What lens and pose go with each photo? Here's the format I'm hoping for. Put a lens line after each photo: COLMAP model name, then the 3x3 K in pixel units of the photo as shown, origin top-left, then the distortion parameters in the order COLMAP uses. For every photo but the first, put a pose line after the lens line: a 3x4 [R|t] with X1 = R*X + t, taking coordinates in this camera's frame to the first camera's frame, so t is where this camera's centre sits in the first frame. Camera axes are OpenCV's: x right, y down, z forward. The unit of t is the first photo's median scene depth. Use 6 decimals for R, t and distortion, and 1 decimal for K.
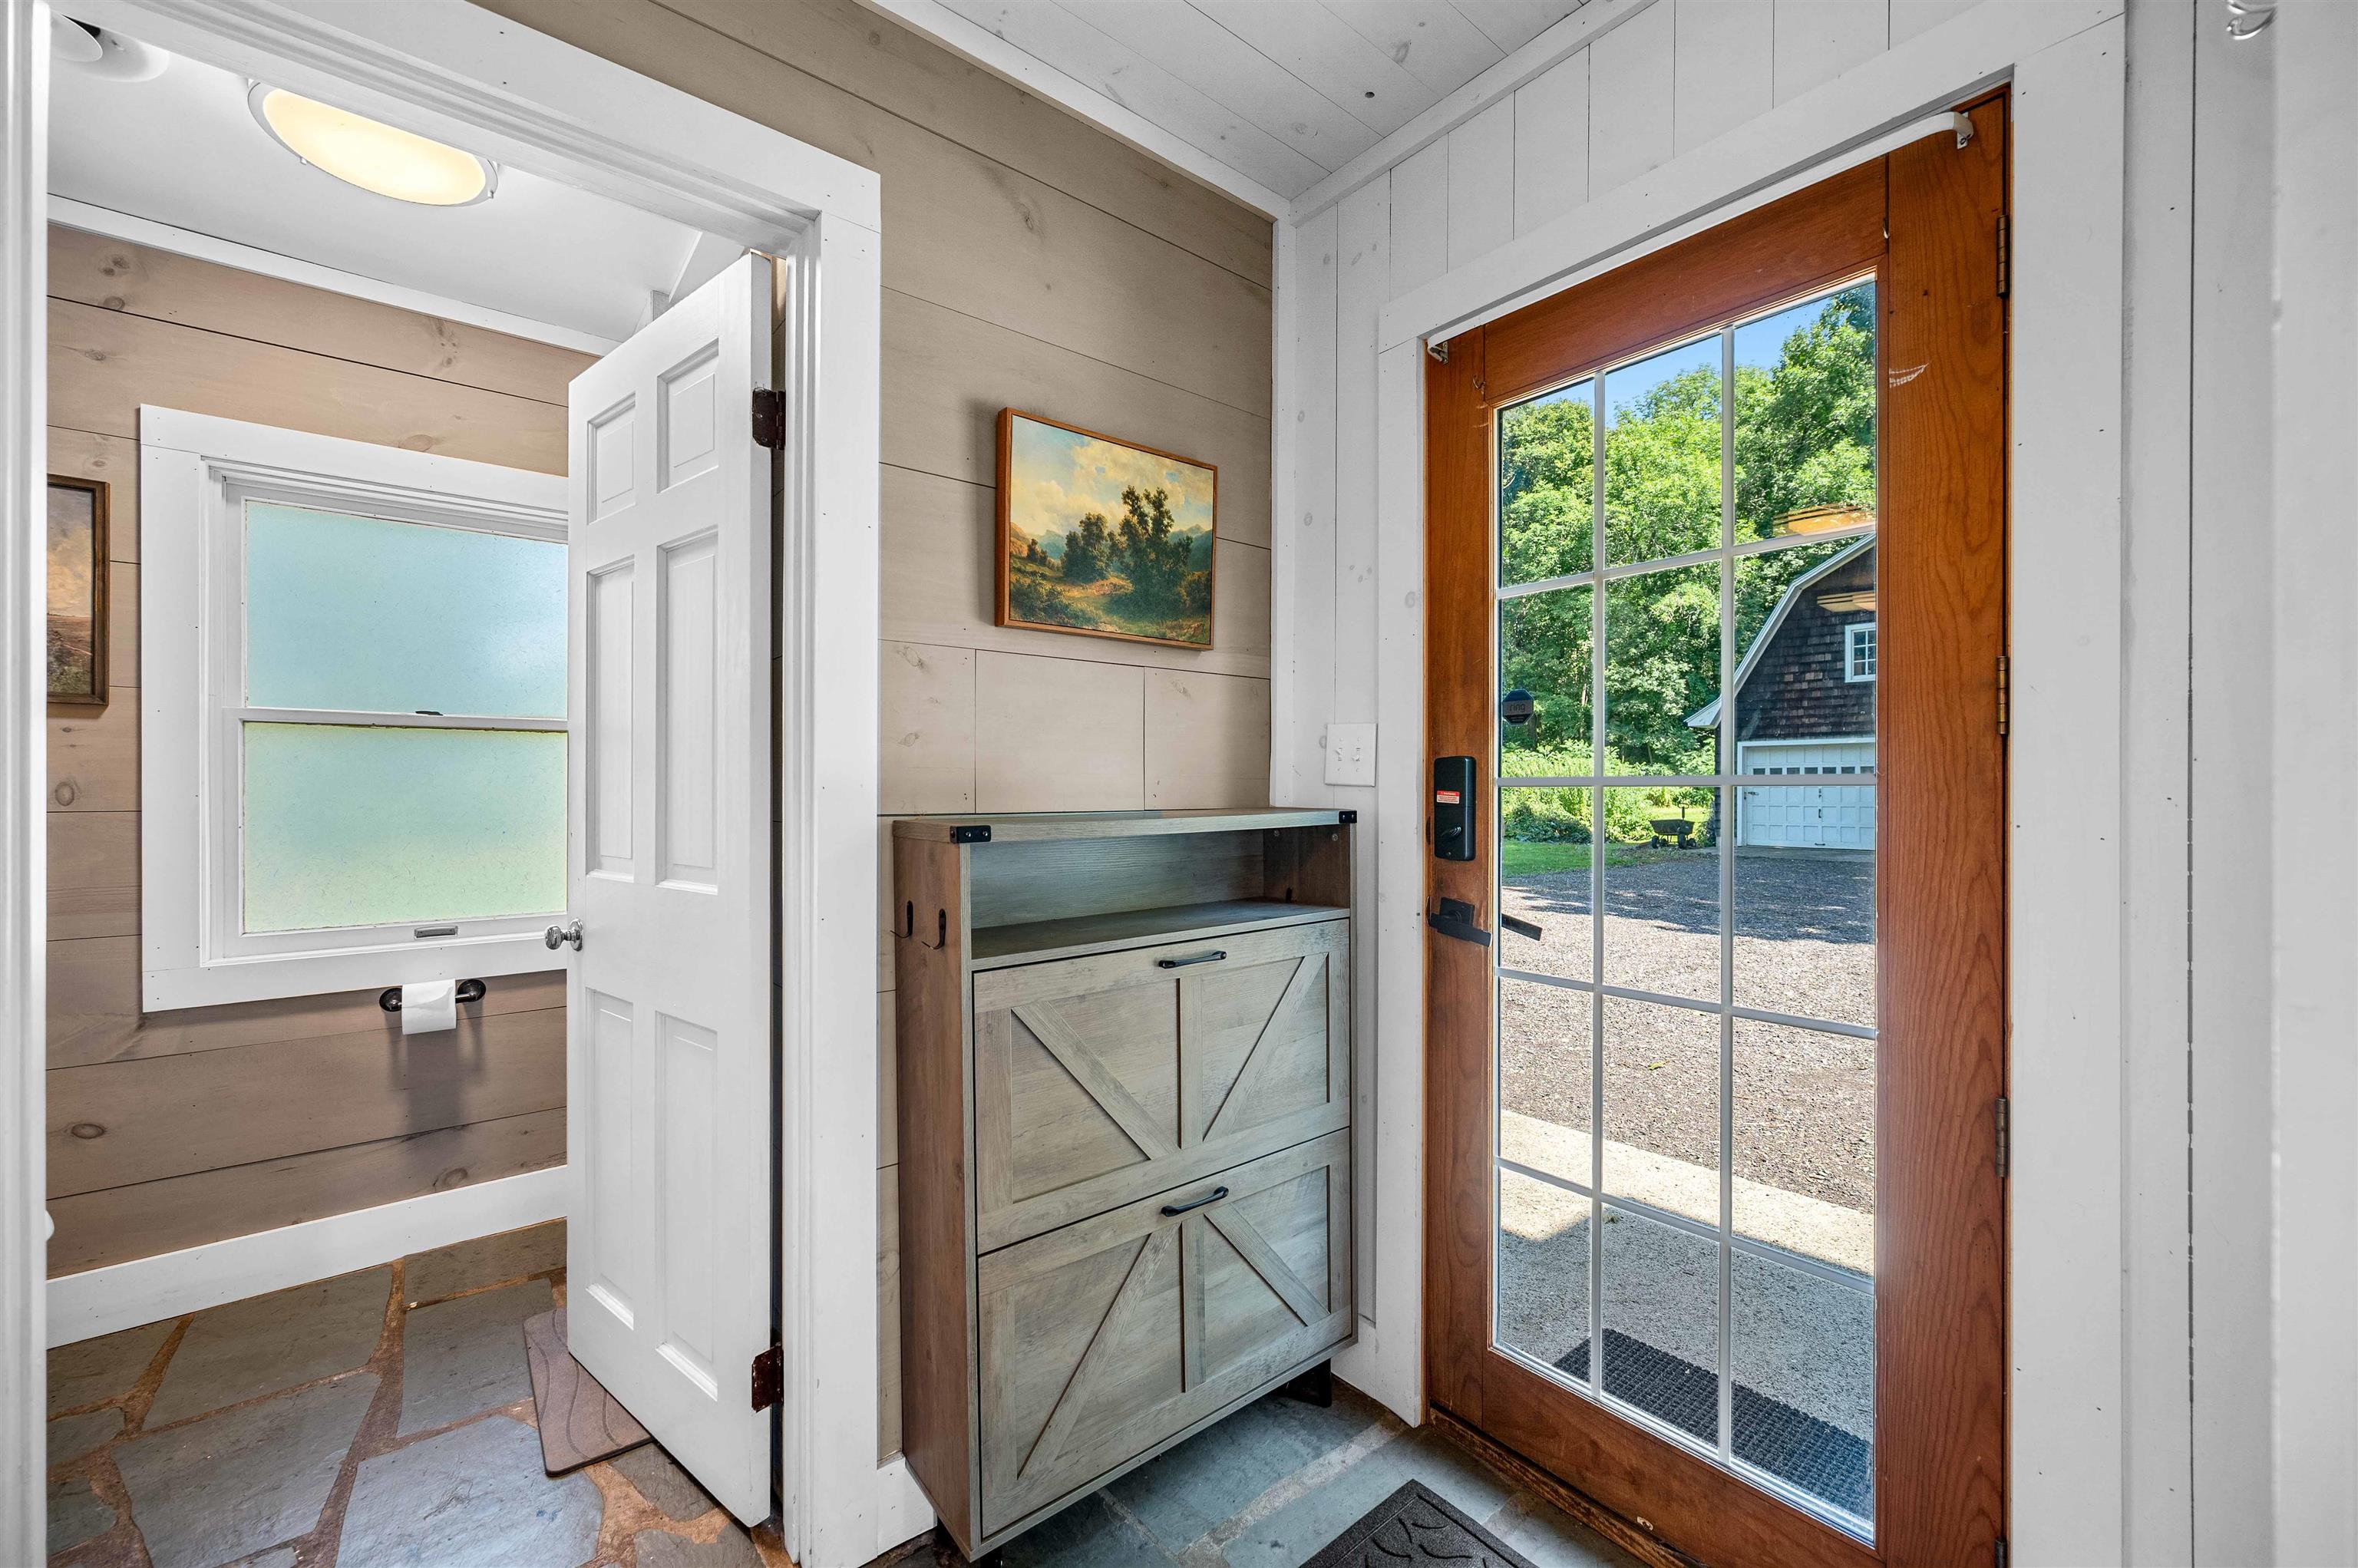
lens RADIAL K [[934.6, 0, 1183.3], [0, 934.6, 778.6], [0, 0, 1]] dist [0.001676, 0.000470]
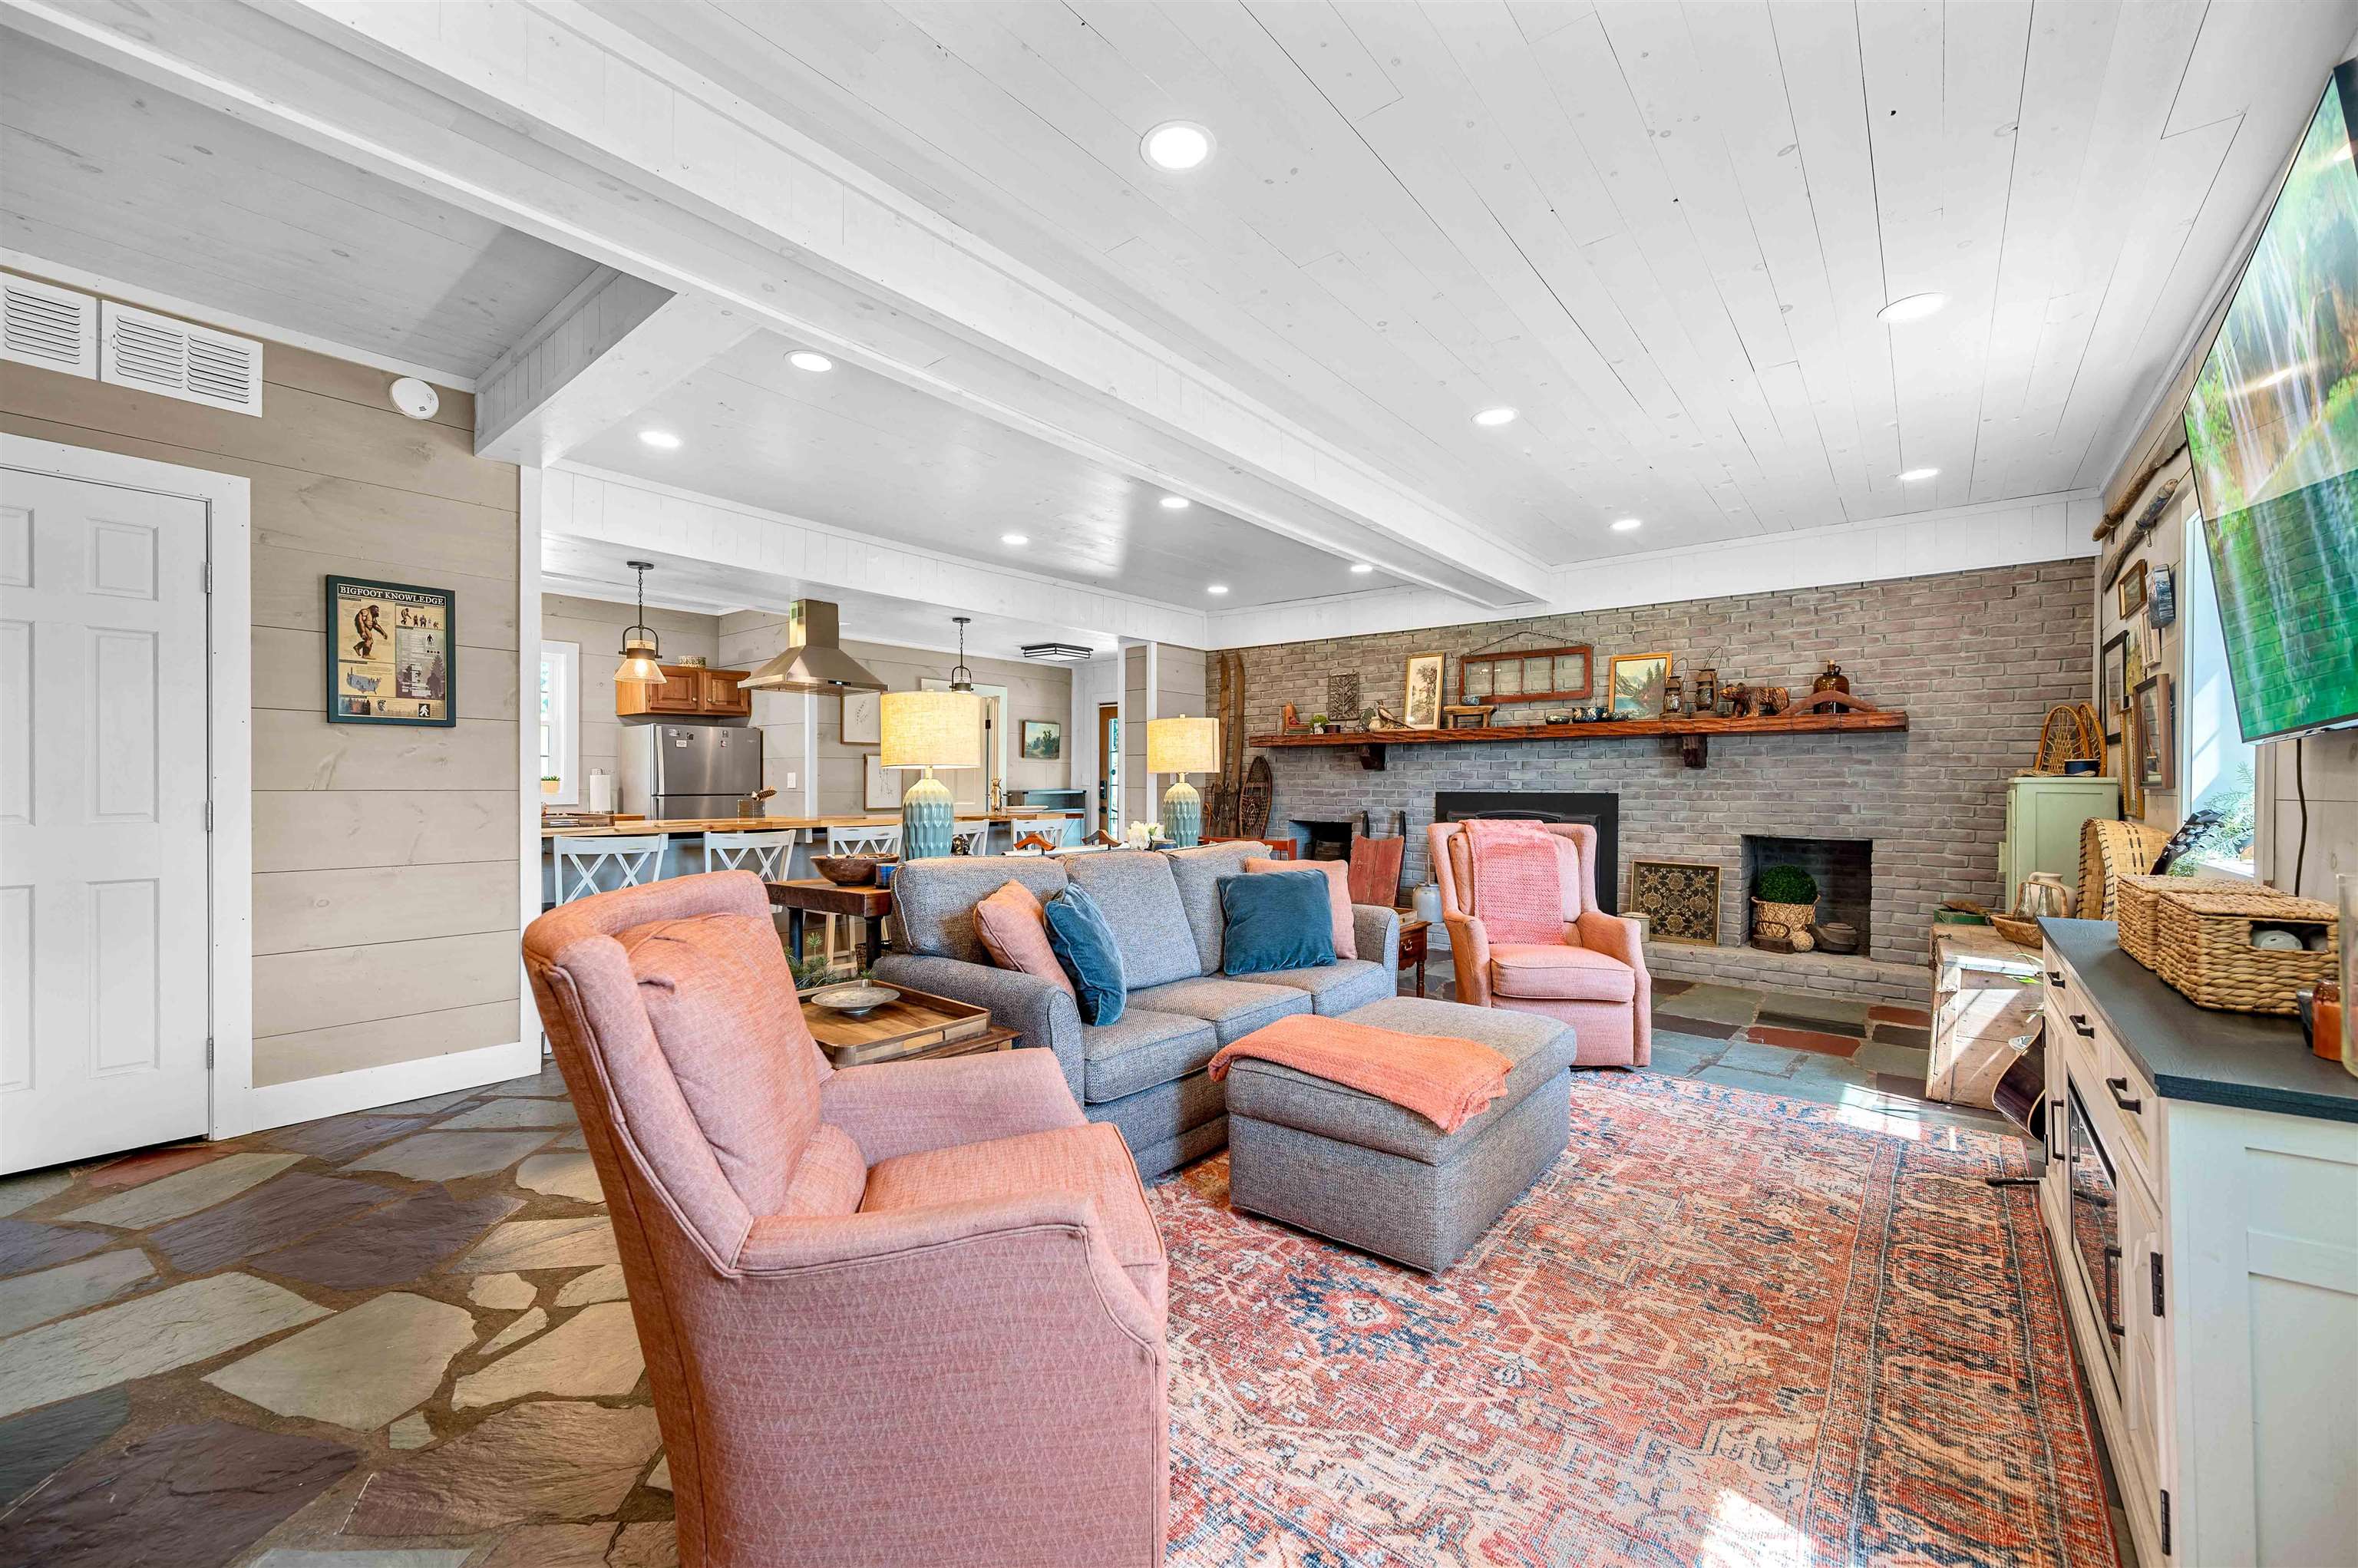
lens RADIAL K [[934.6, 0, 1168.9], [0, 934.6, 784.6], [0, 0, 1]] dist [0.001676, 0.000470]
pose [[0.981325, 0.003875, 0.192318, -0.397334], [-0.002857, 0.999980, -0.005569, 0.027656], [-0.192336, 0.004915, 0.981317, -4.517242]]
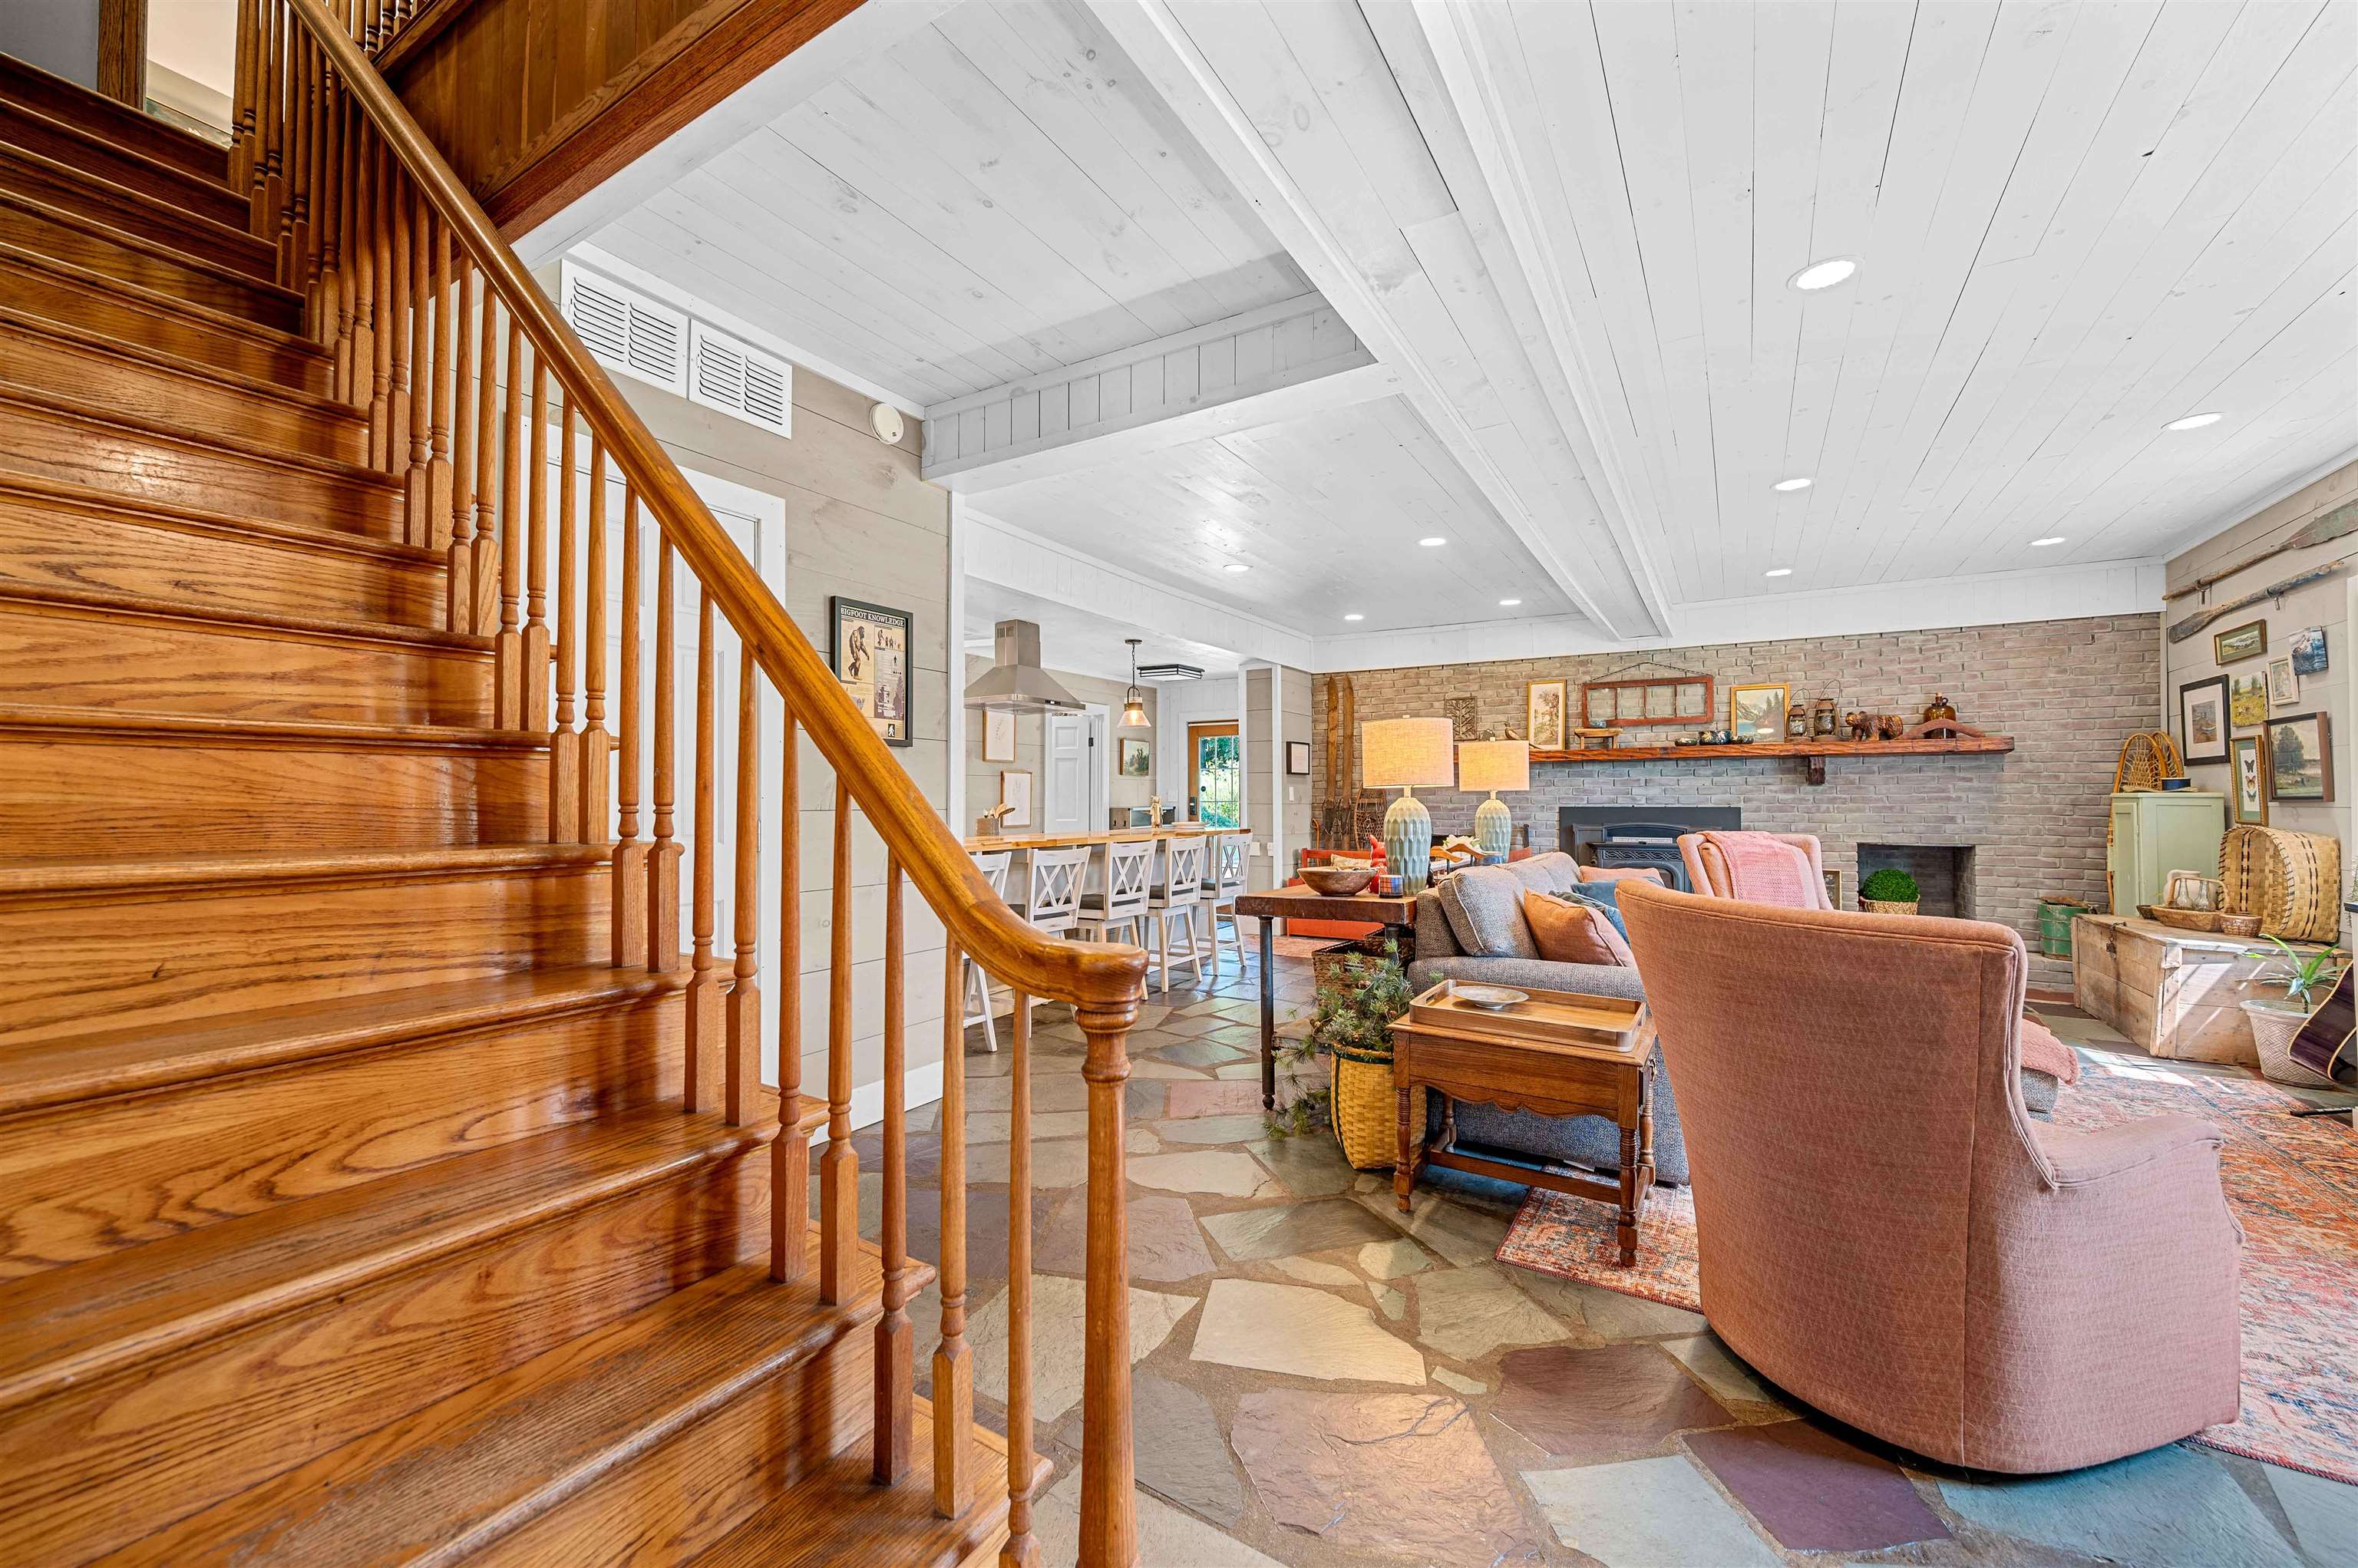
lens RADIAL K [[934.6, 0, 1172.8], [0, 934.6, 783.8], [0, 0, 1]] dist [0.001676, 0.000470]
pose [[0.944619, 0.005890, 0.328117, -1.701058], [0.001803, 0.999731, -0.023135, 0.024363], [-0.328165, 0.022445, 0.944354, -4.341557]]
